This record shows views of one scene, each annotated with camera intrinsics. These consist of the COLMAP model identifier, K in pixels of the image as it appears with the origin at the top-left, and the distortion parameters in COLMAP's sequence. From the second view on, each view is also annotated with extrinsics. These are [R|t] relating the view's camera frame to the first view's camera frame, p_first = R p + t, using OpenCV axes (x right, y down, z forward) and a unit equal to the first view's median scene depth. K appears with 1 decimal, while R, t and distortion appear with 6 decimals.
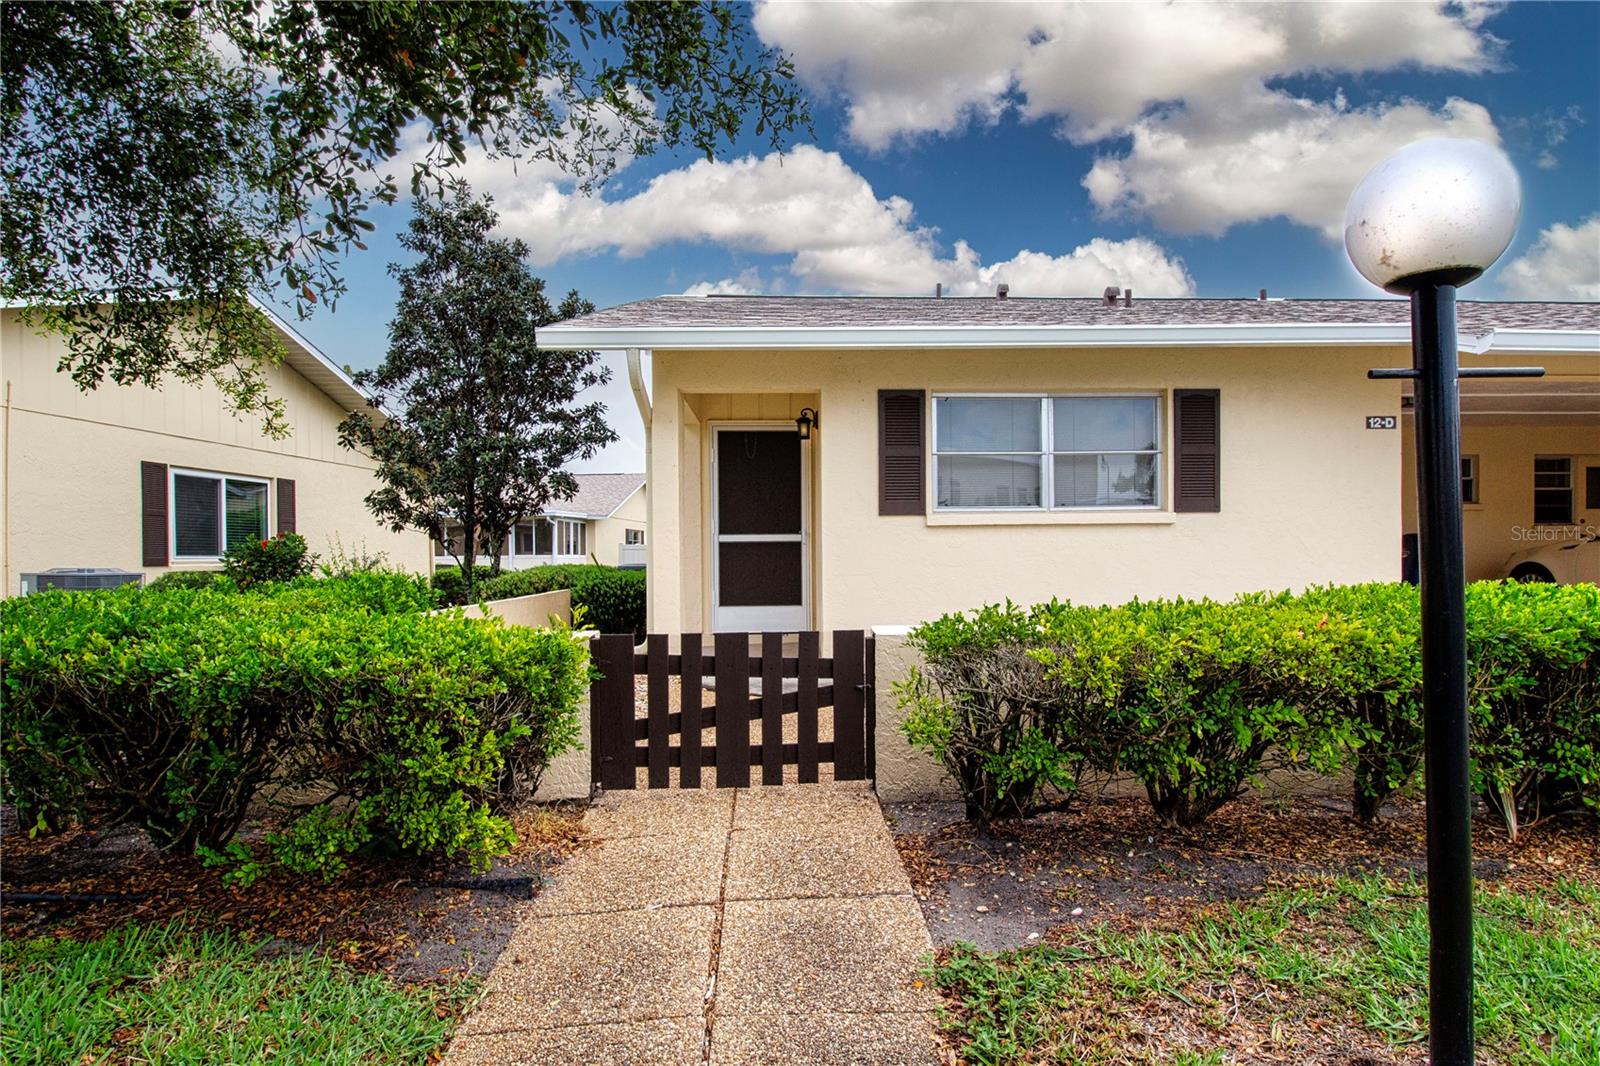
lens RADIAL K [[877.9, 0, 800.0], [0, 877.9, 533.0], [0, 0, 1]] dist [-0.001459, -0.003693]
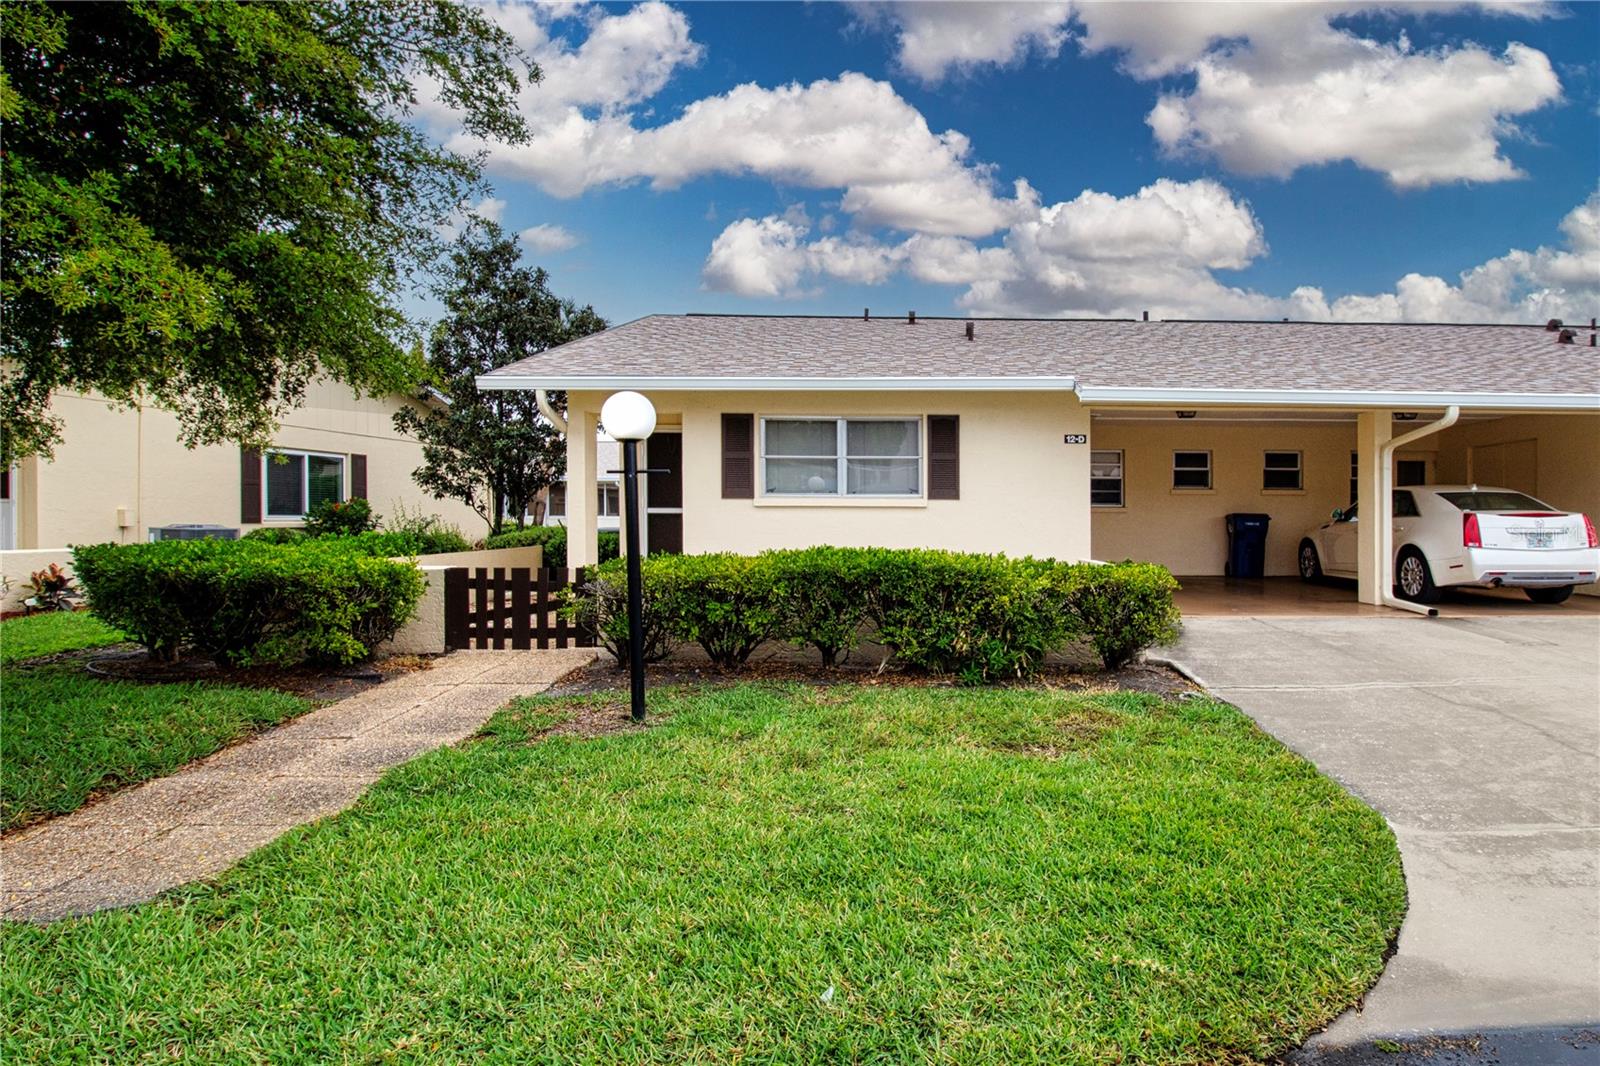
lens RADIAL K [[851.5, 0, 870.9], [0, 851.5, 502.6], [0, 0, 1]] dist [-0.002103, -0.000501]
pose [[0.999625, 0.015955, -0.022261, 0.519779], [-0.015828, 0.999857, 0.005898, -0.035723], [0.022352, -0.005543, 0.999735, -0.591529]]
